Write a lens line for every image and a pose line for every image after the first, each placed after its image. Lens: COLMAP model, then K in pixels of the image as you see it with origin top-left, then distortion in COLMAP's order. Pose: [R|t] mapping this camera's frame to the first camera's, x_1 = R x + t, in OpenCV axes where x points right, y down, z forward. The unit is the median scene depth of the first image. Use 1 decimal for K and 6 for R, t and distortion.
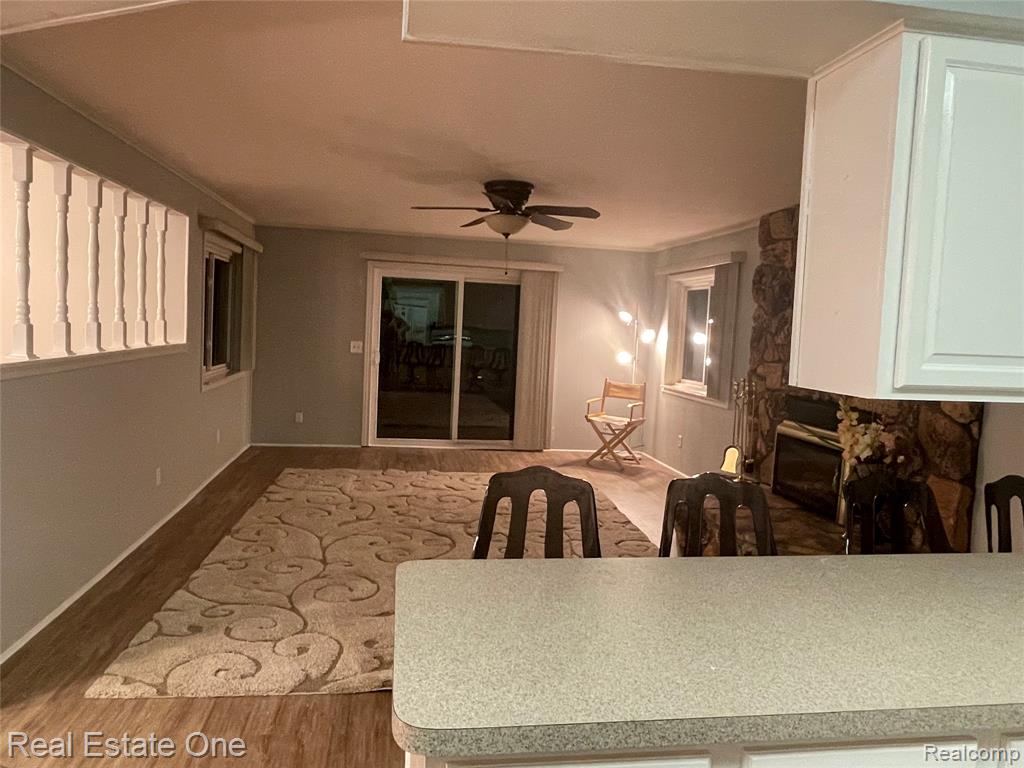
lens RADIAL K [[705.4, 0, 512.0], [0, 705.4, 384.0], [0, 0, 1]] dist [-0.003551, -0.000483]
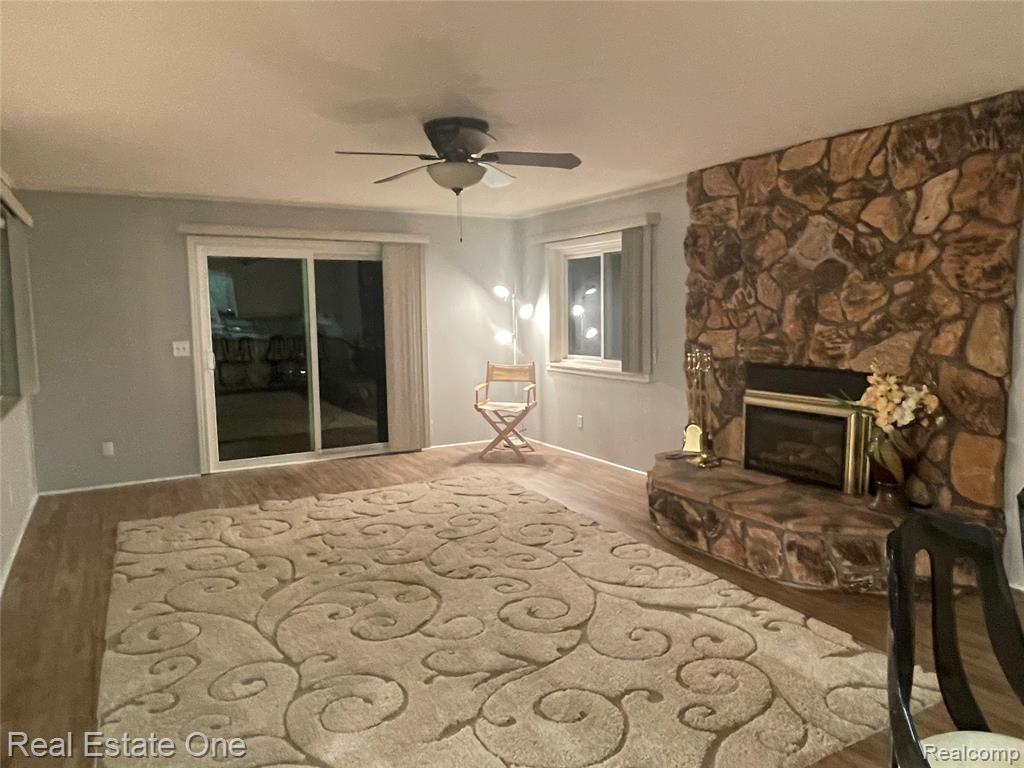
lens RADIAL K [[698.7, 0, 512.0], [0, 698.7, 384.0], [0, 0, 1]] dist [0.000949, -0.004843]
pose [[0.933174, -0.098113, 0.345774, -0.205777], [0.087398, 0.995088, 0.046488, -0.024474], [-0.348637, -0.013161, 0.937165, 0.213216]]
